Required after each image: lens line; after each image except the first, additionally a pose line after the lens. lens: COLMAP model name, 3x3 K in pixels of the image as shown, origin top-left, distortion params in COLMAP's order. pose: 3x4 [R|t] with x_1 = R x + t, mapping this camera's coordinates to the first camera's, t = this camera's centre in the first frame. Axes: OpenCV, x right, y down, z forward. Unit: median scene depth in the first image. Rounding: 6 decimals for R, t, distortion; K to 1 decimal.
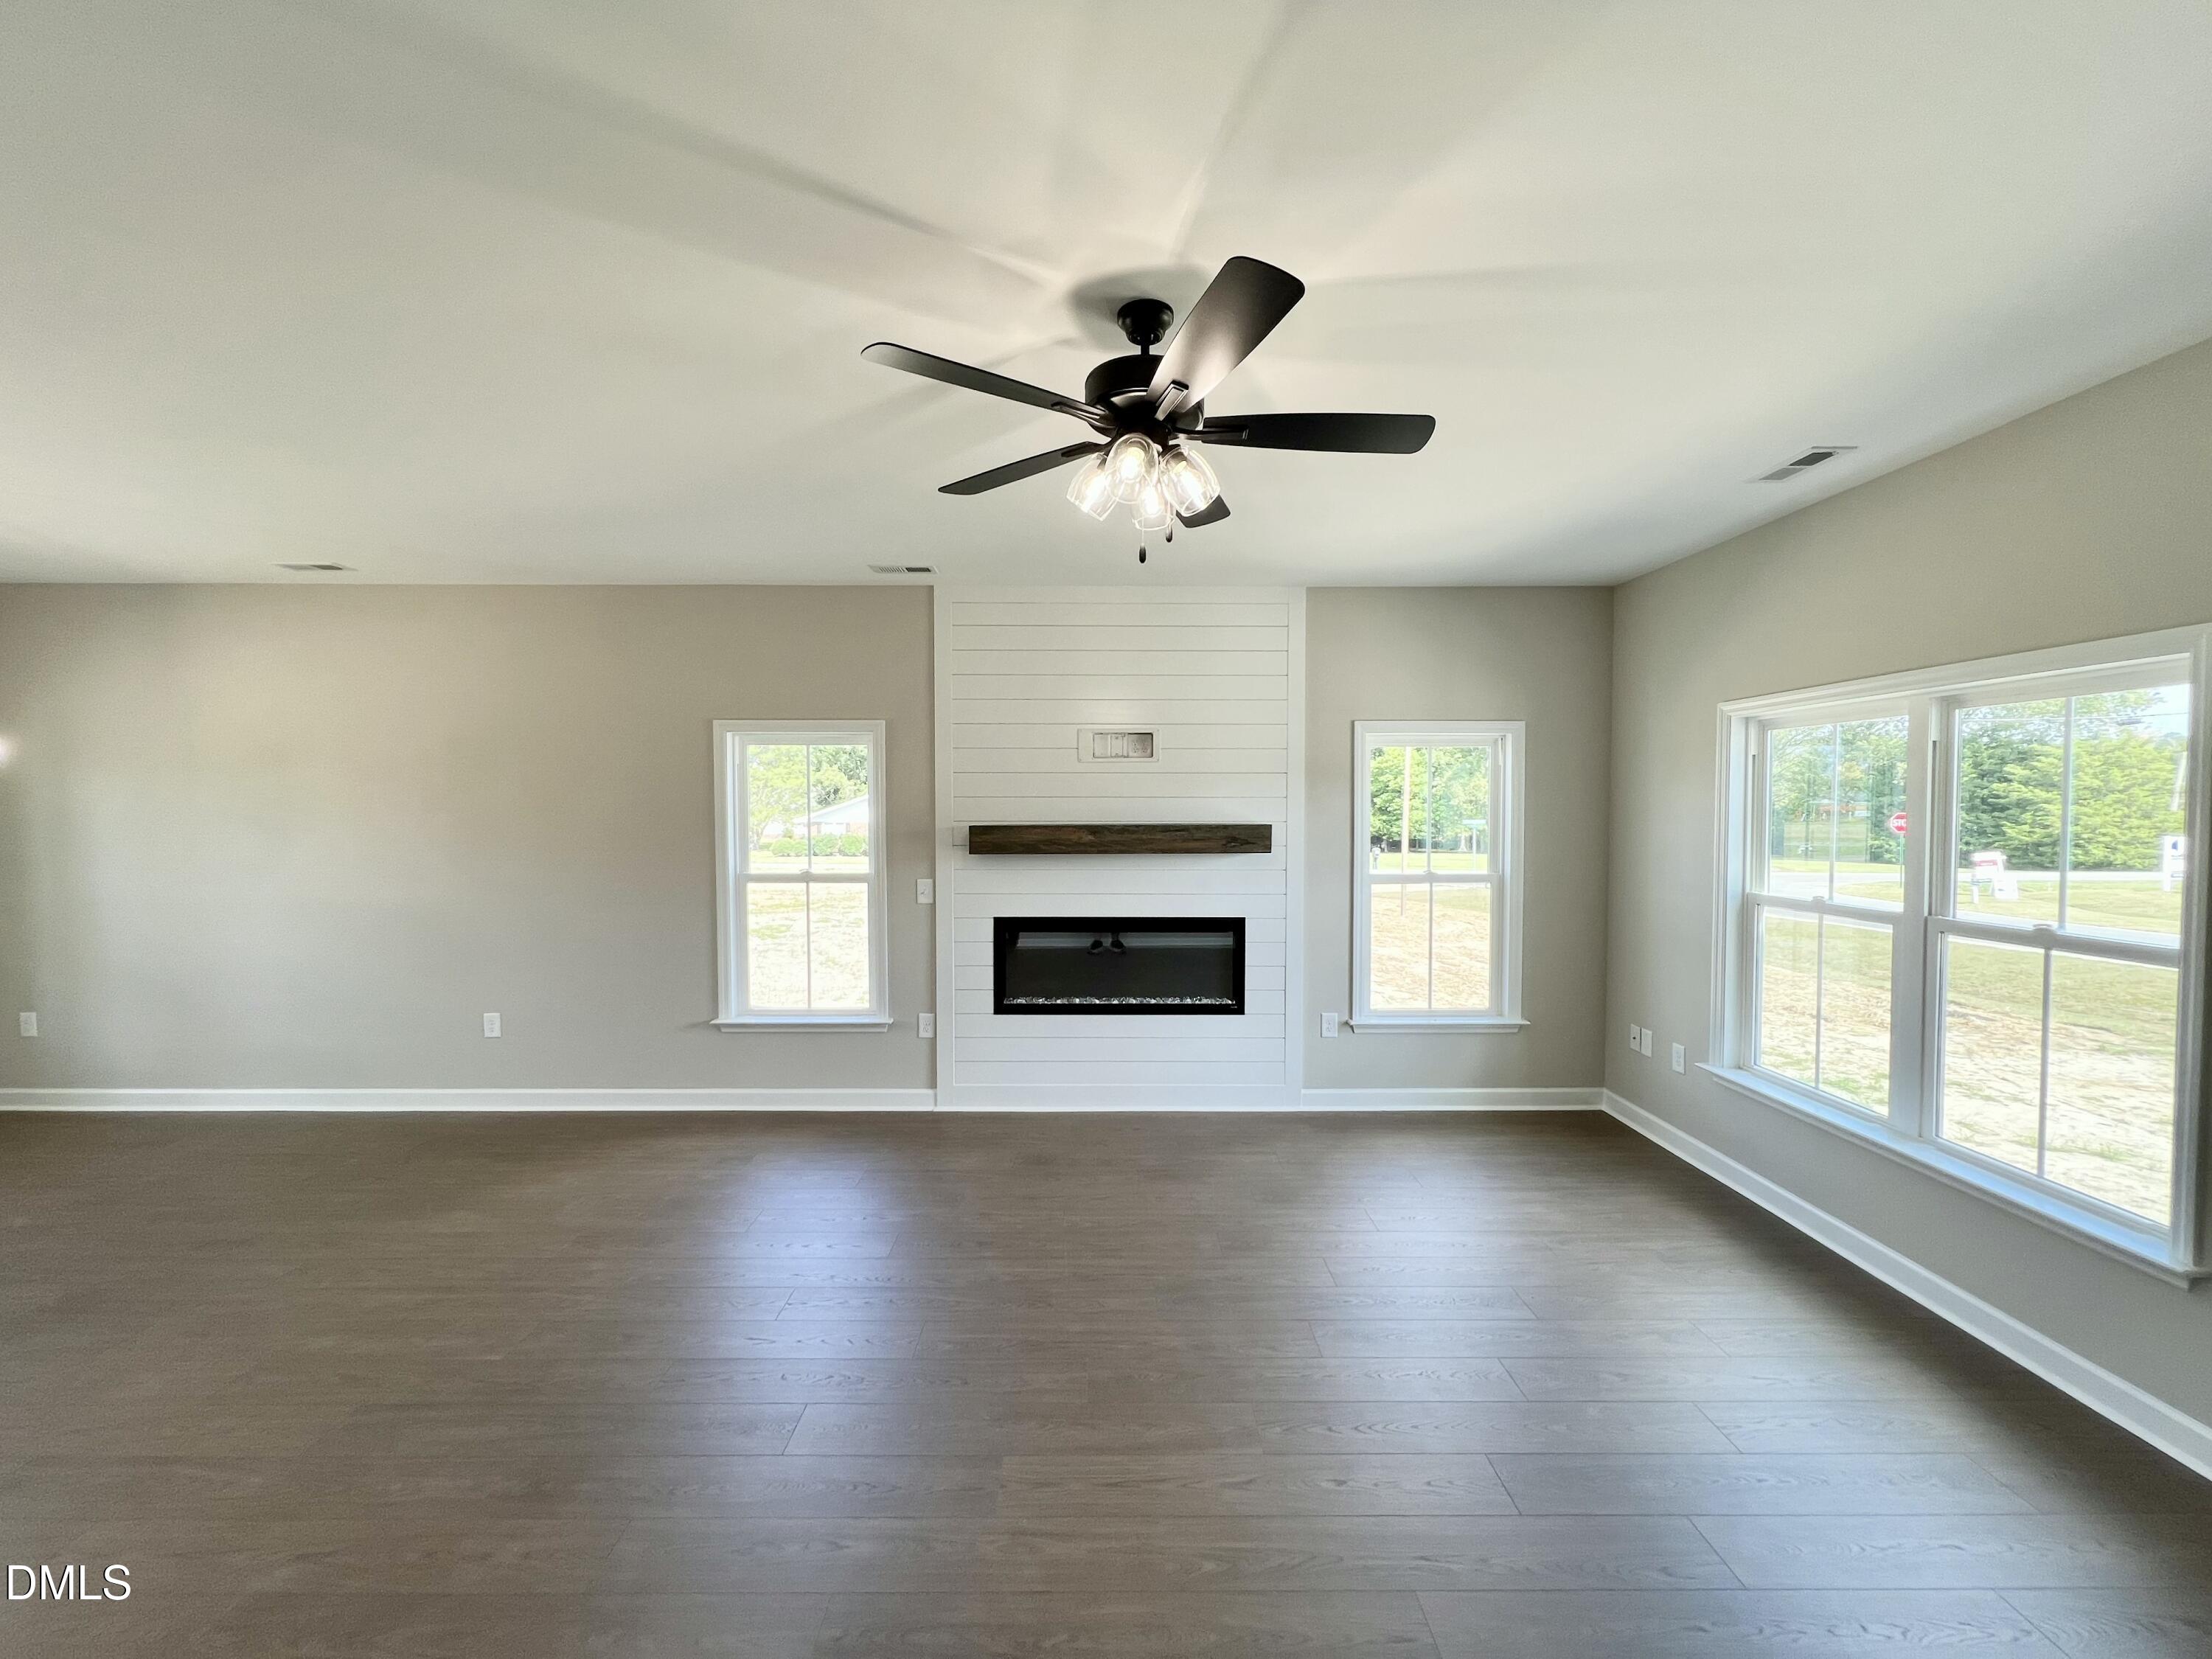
lens RADIAL K [[885.0, 0, 1106.0], [0, 885.0, 829.5], [0, 0, 1]] dist [0.001902, 0.000212]
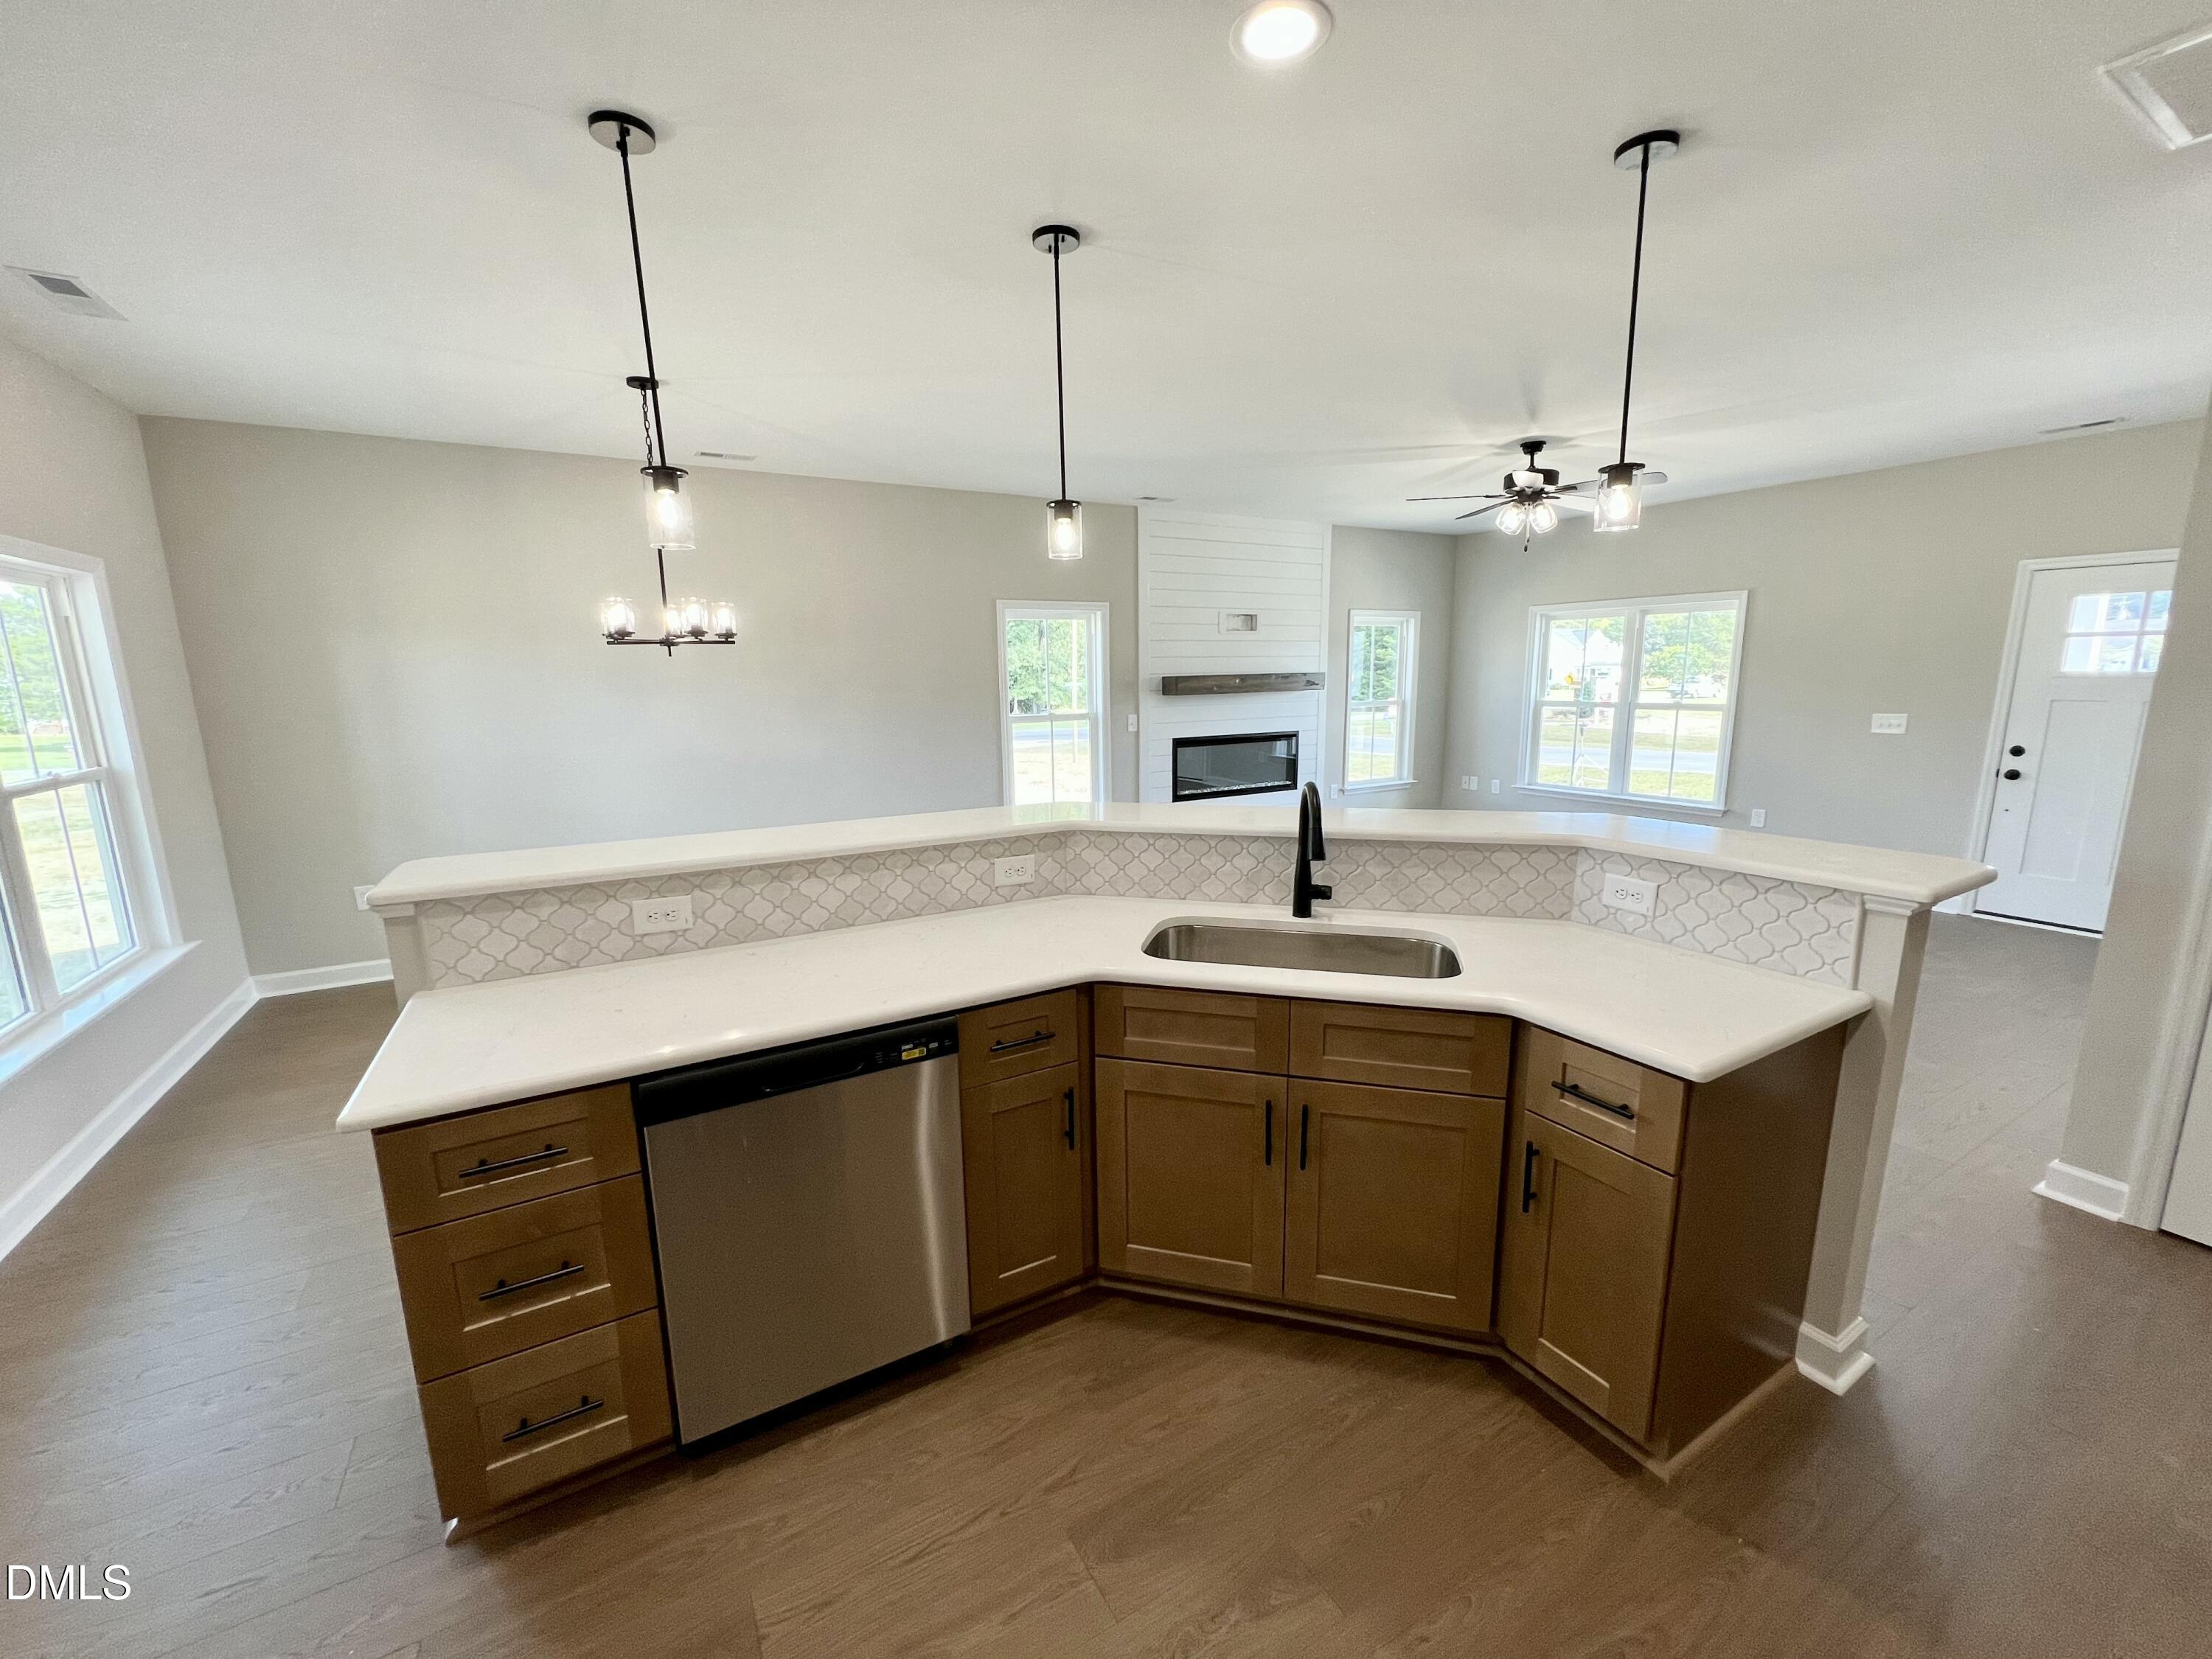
lens RADIAL K [[885.0, 0, 1106.0], [0, 885.0, 829.5], [0, 0, 1]] dist [0.001902, 0.000212]
pose [[0.868094, -0.101215, 0.485971, -0.974783], [0.029134, 0.987693, 0.153668, 0.017803], [-0.495544, -0.119240, 0.860359, -0.261489]]
